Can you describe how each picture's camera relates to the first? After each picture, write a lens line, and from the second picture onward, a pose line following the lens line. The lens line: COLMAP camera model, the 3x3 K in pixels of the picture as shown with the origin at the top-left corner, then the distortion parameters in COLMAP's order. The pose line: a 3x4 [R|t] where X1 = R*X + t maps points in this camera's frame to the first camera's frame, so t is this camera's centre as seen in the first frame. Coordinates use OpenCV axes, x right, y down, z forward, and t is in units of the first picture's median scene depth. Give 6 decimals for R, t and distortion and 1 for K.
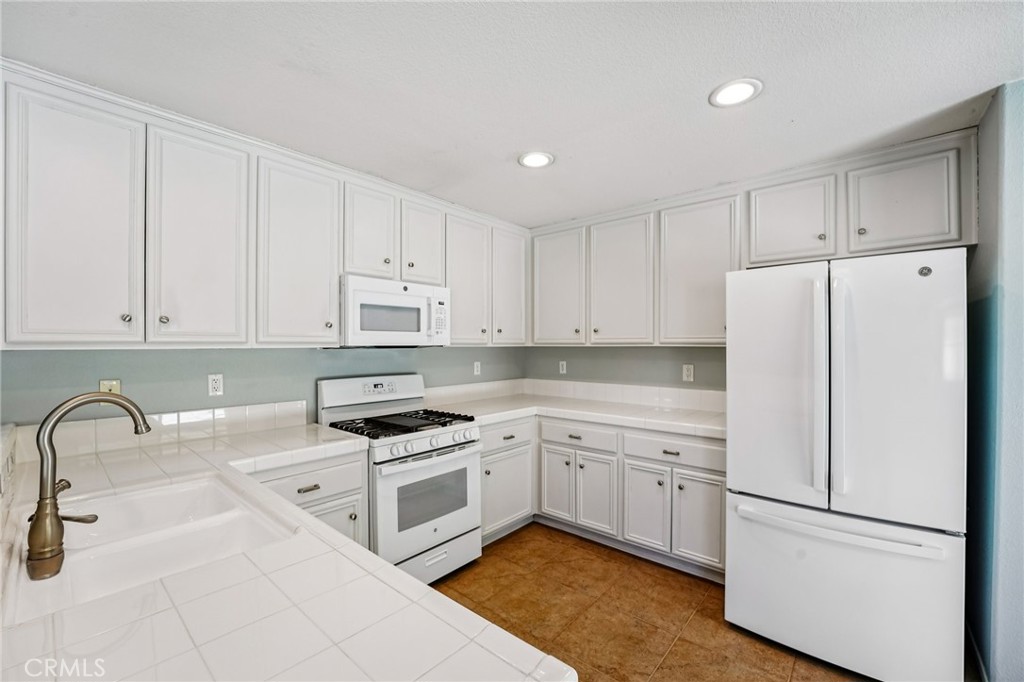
lens RADIAL K [[416.4, 0, 510.9], [0, 416.4, 345.0], [0, 0, 1]] dist [-0.025538, 0.001217]
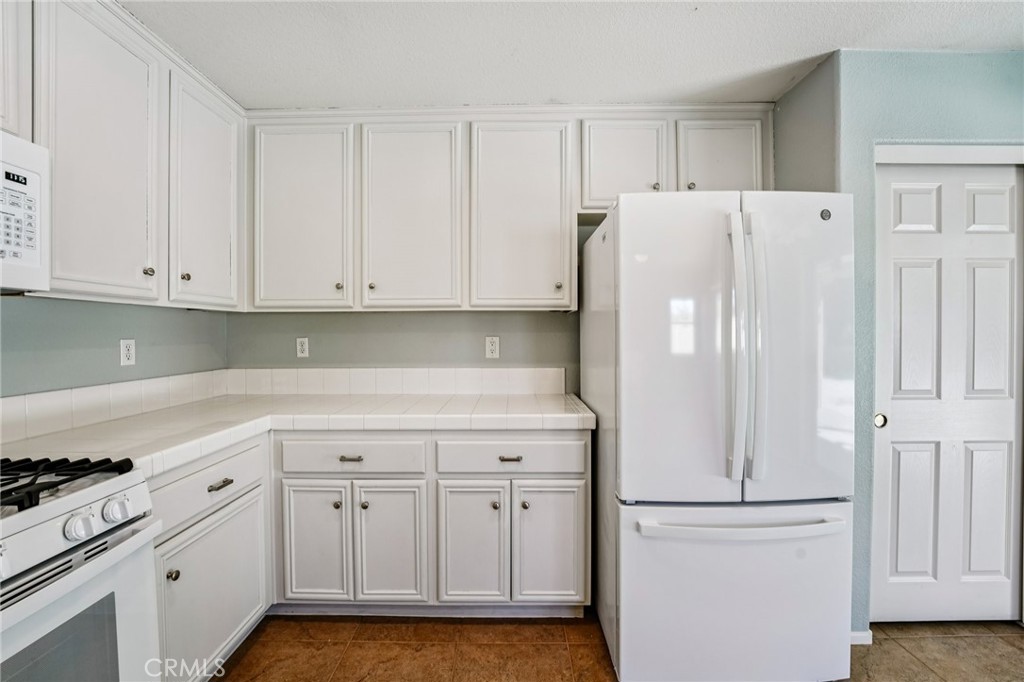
lens RADIAL K [[416.4, 0, 505.9], [0, 416.4, 335.6], [0, 0, 1]] dist [-0.025538, 0.001217]
pose [[0.766900, -0.008009, 0.641716, -0.058880], [0.003376, 0.999959, 0.008445, 0.042396], [-0.641757, -0.004310, 0.766896, 0.424053]]
